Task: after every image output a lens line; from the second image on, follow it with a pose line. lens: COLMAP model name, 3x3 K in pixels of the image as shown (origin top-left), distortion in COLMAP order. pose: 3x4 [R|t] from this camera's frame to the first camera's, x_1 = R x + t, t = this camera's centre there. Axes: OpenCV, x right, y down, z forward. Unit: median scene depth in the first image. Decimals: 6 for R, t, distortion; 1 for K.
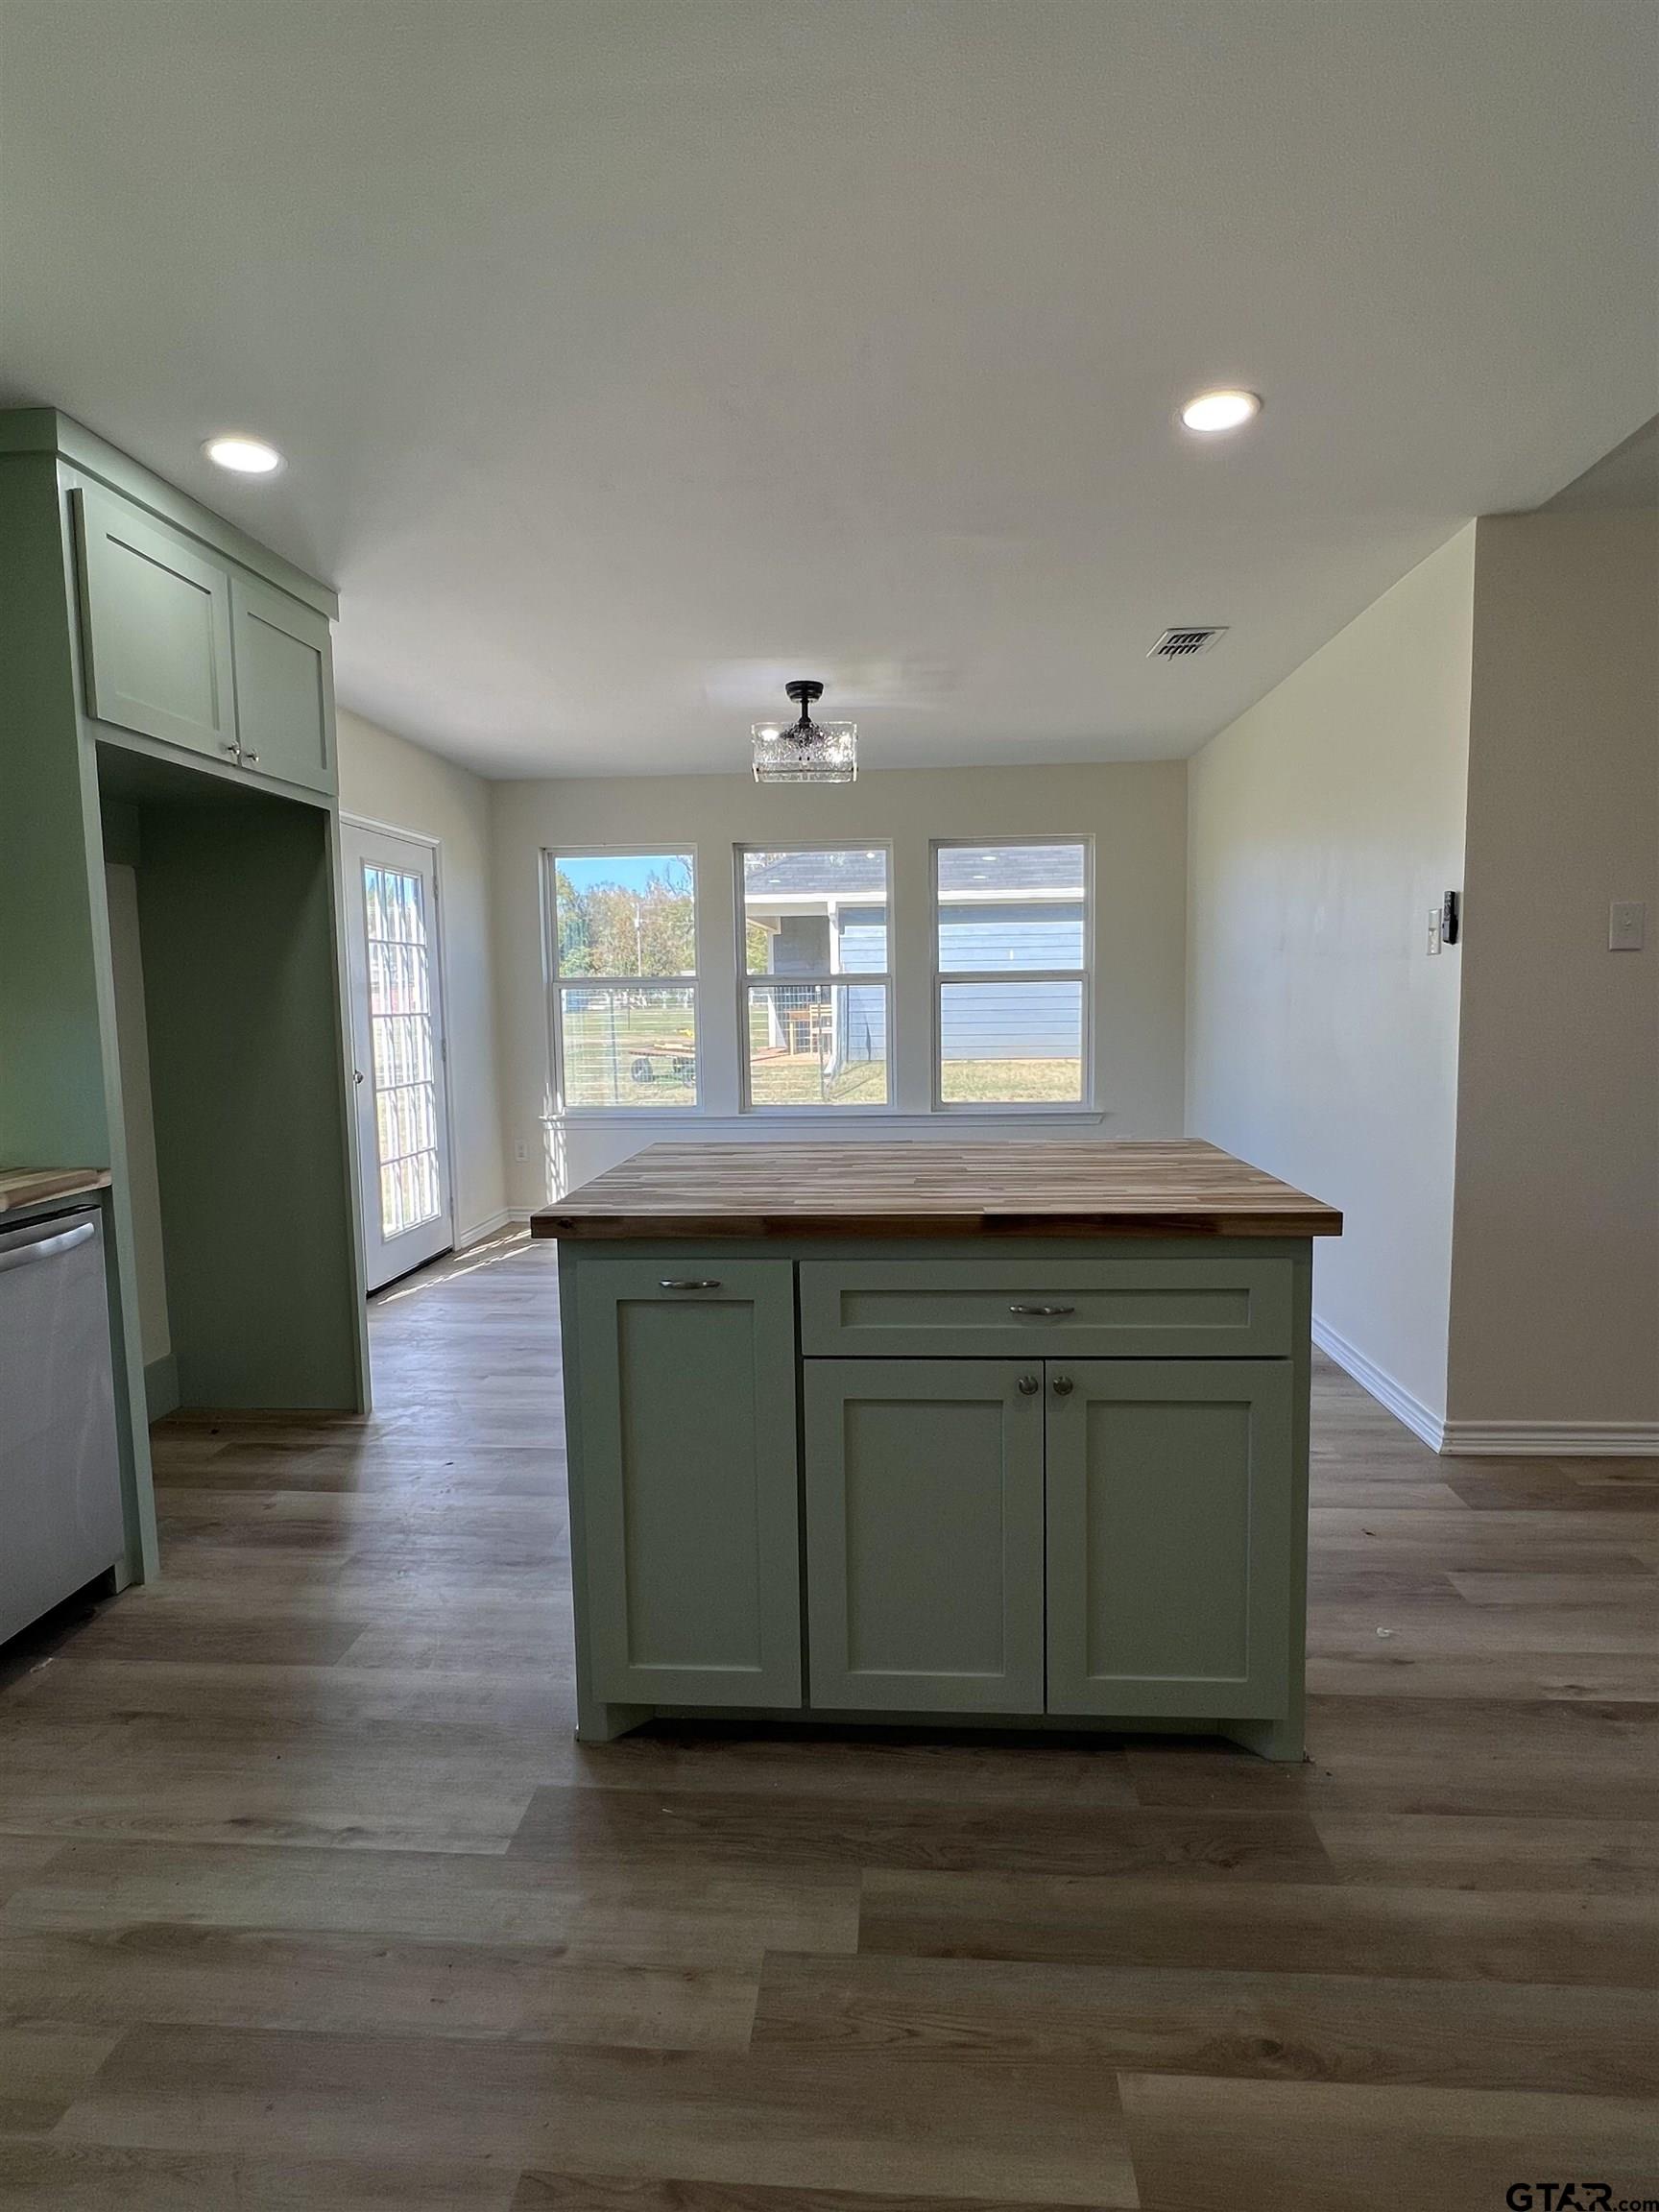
lens RADIAL K [[1154.8, 0, 836.8], [0, 1154.8, 1099.7], [0, 0, 1]] dist [-0.002363, 0.000881]
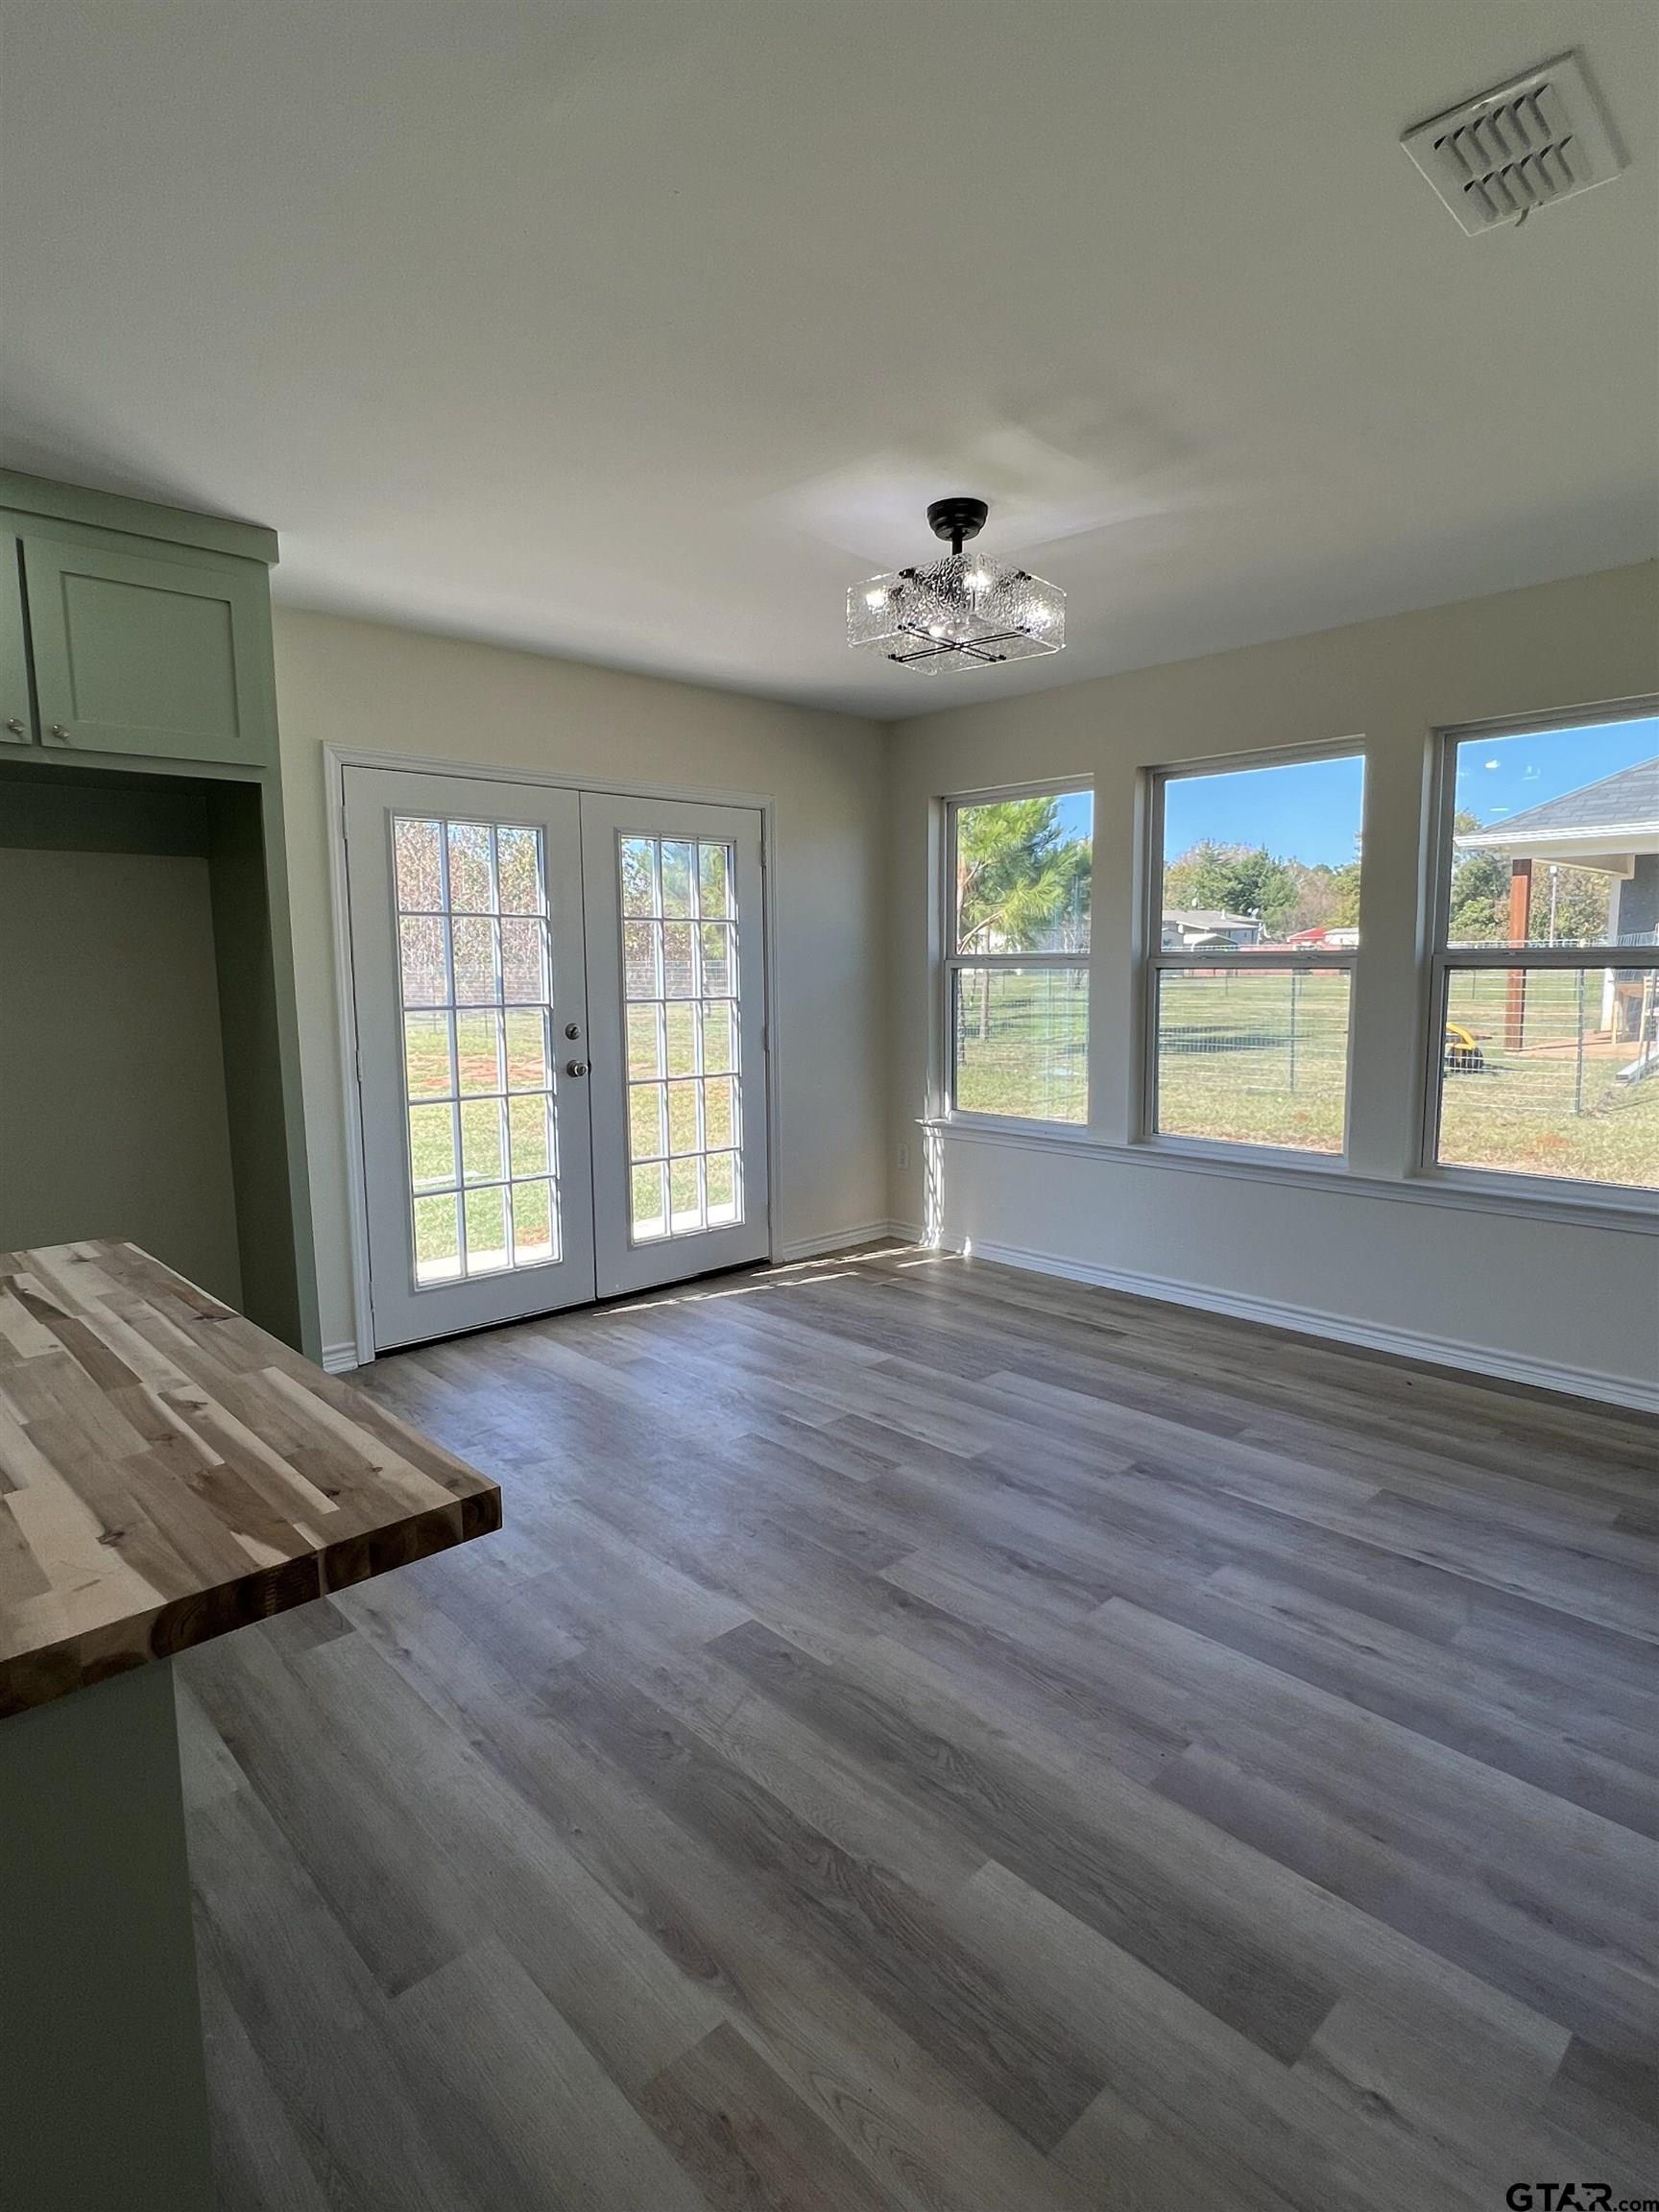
lens RADIAL K [[1154.8, 0, 836.3], [0, 1154.8, 1107.2], [0, 0, 1]] dist [-0.002363, 0.000881]
pose [[0.739555, 0.095249, -0.666323, 0.845961], [-0.065589, 0.995424, 0.069496, -0.159473], [0.669893, -0.007693, 0.742417, 1.080324]]
